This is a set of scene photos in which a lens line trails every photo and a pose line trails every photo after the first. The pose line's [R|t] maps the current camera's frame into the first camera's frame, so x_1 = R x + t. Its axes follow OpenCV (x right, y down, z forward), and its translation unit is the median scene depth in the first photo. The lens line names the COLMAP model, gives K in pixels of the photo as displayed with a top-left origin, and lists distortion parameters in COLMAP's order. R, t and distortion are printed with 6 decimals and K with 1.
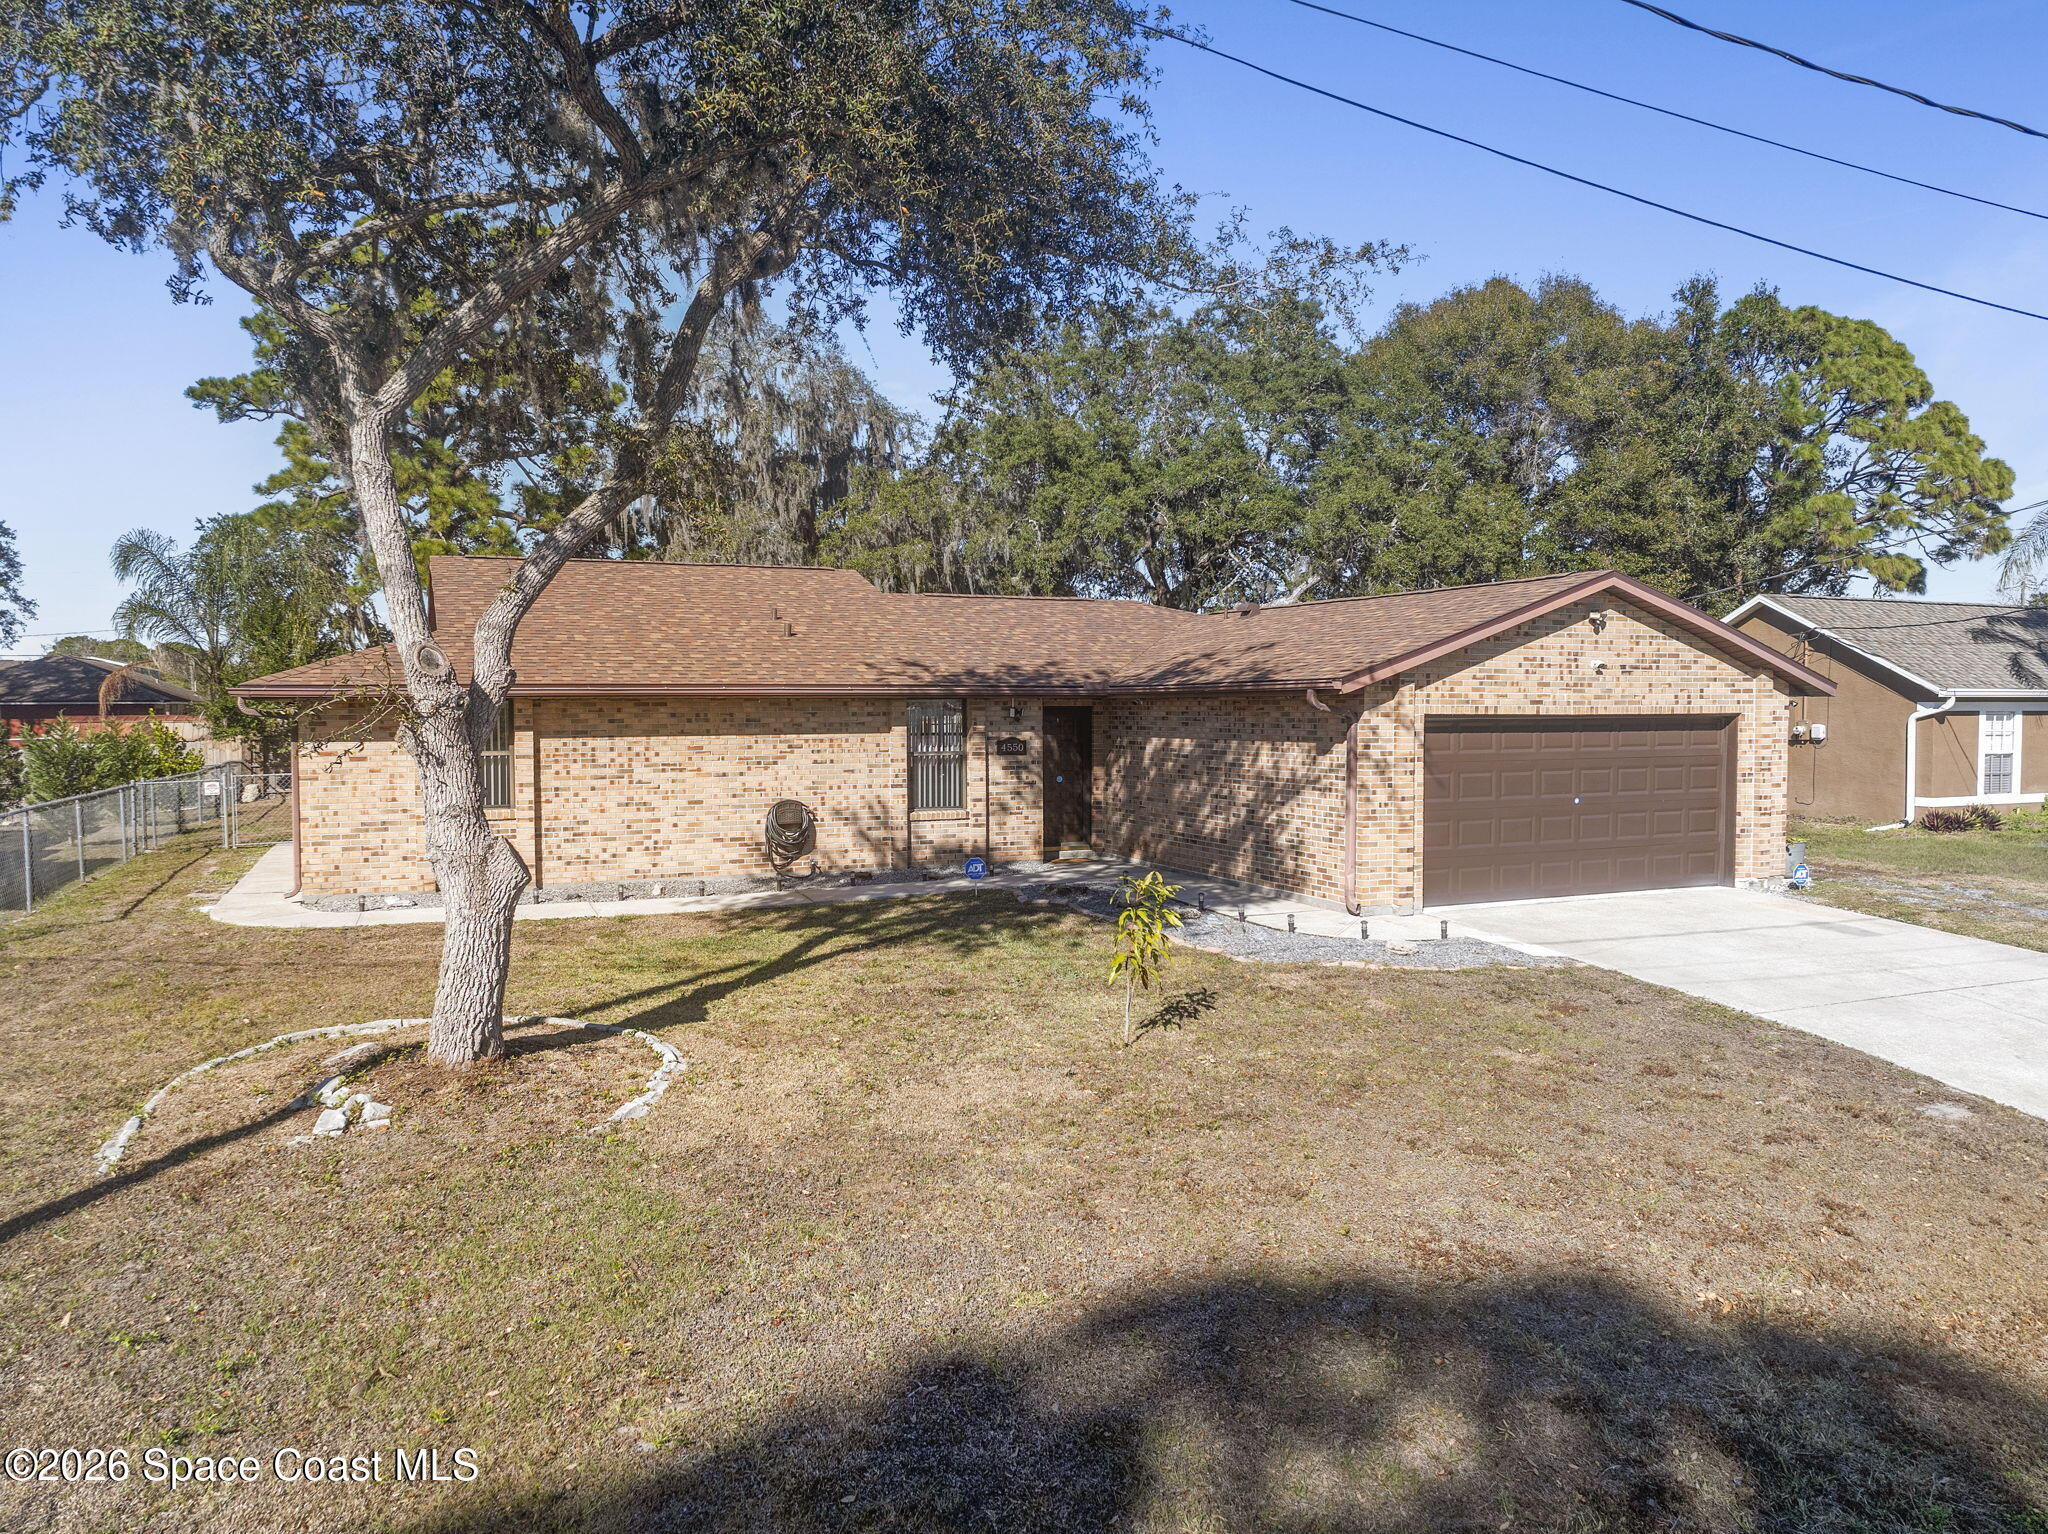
lens RADIAL K [[1455.6, 0, 1029.1], [0, 1455.6, 757.7], [0, 0, 1]] dist [-0.027729, -0.018816]
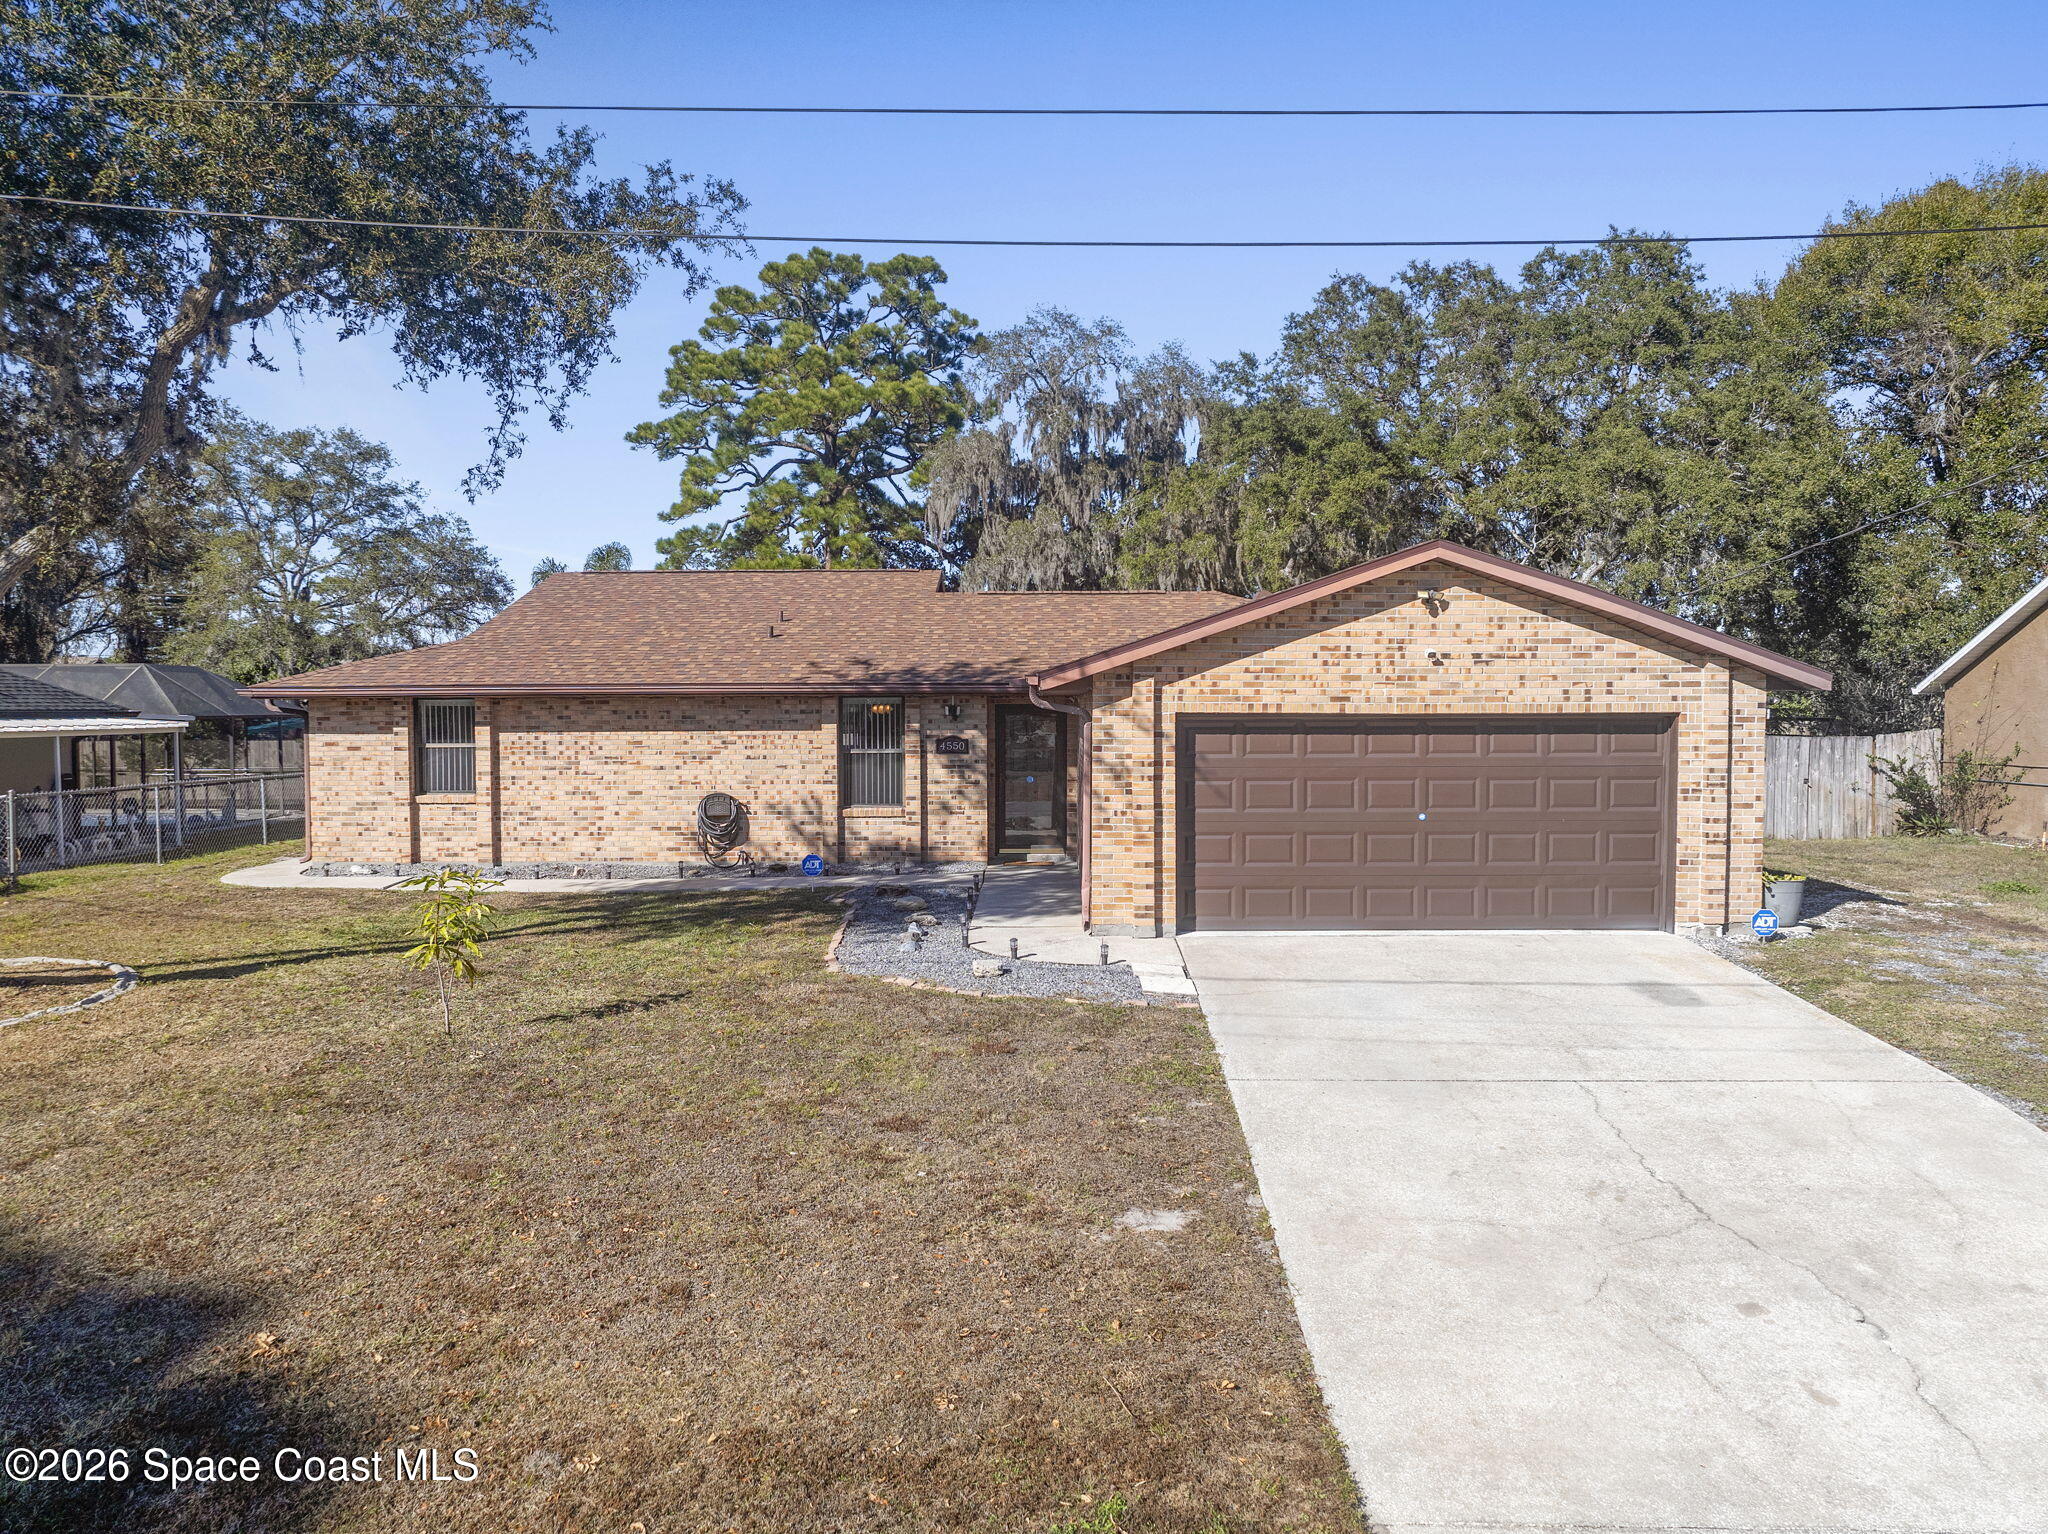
lens RADIAL K [[1455.6, 0, 1029.1], [0, 1455.6, 757.7], [0, 0, 1]] dist [-0.027729, -0.018816]
pose [[0.912301, 0.014815, -0.409253, 0.491344], [-0.014435, 0.999888, 0.004017, -0.004188], [0.409266, 0.002243, 0.912412, 0.135722]]
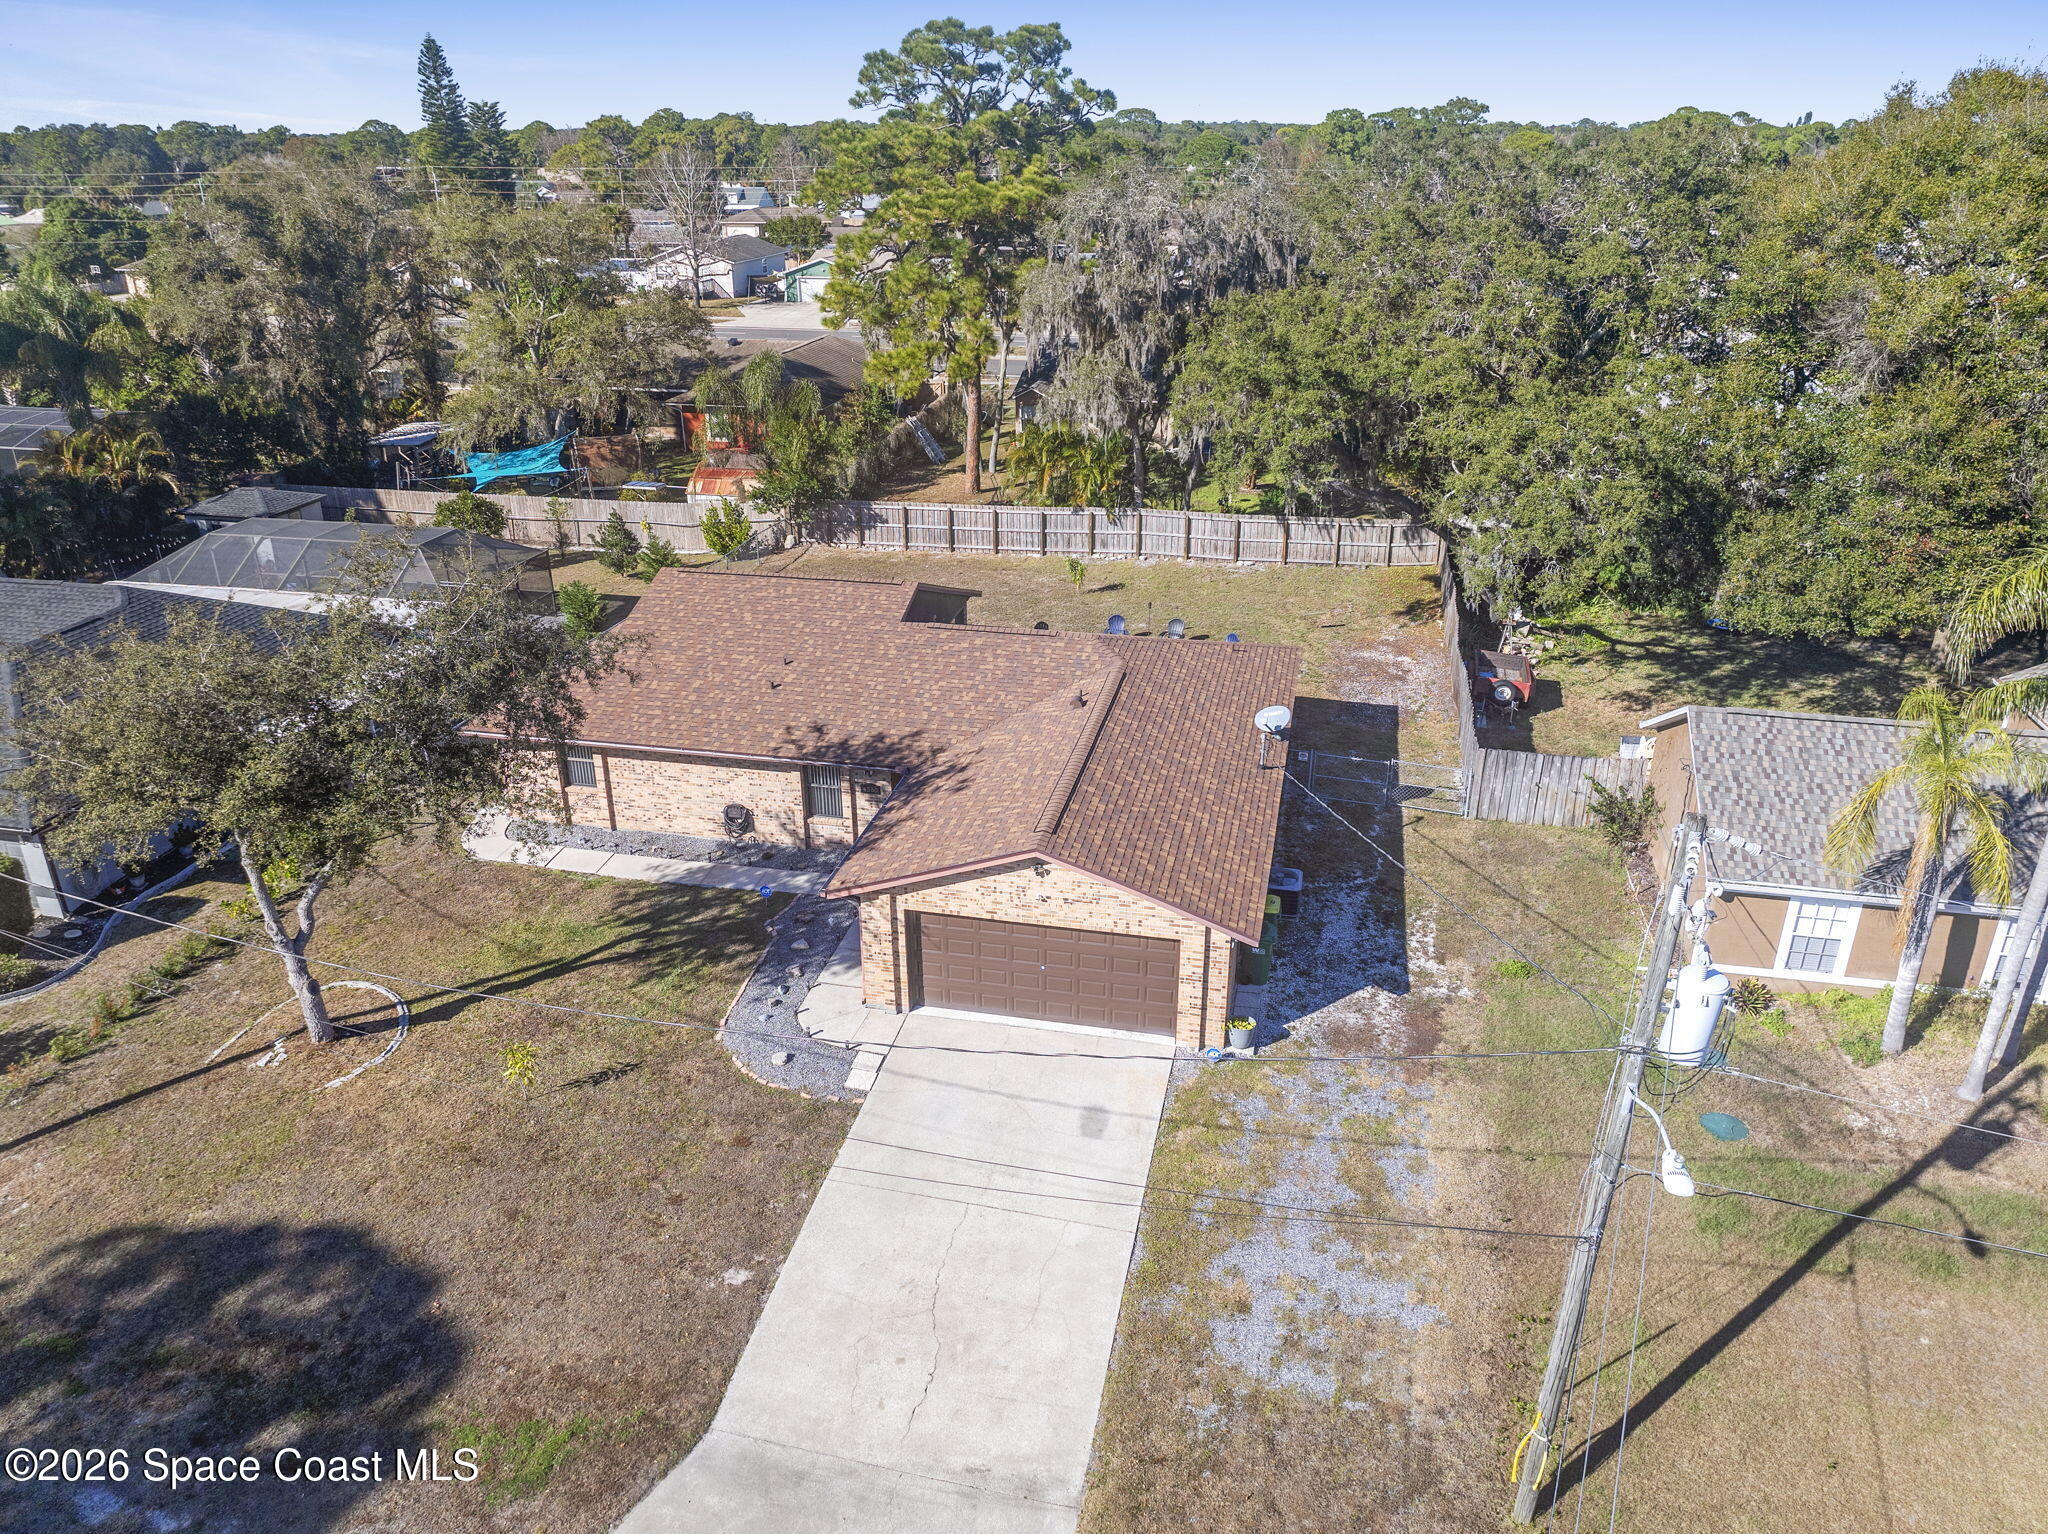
lens RADIAL K [[1455.6, 0, 1029.1], [0, 1455.6, 757.7], [0, 0, 1]] dist [-0.027729, -0.018816]
pose [[0.806066, 0.238213, -0.541767, 1.085490], [-0.020517, 0.926115, 0.376683, -0.710279], [0.591469, -0.292516, 0.751398, -0.078600]]
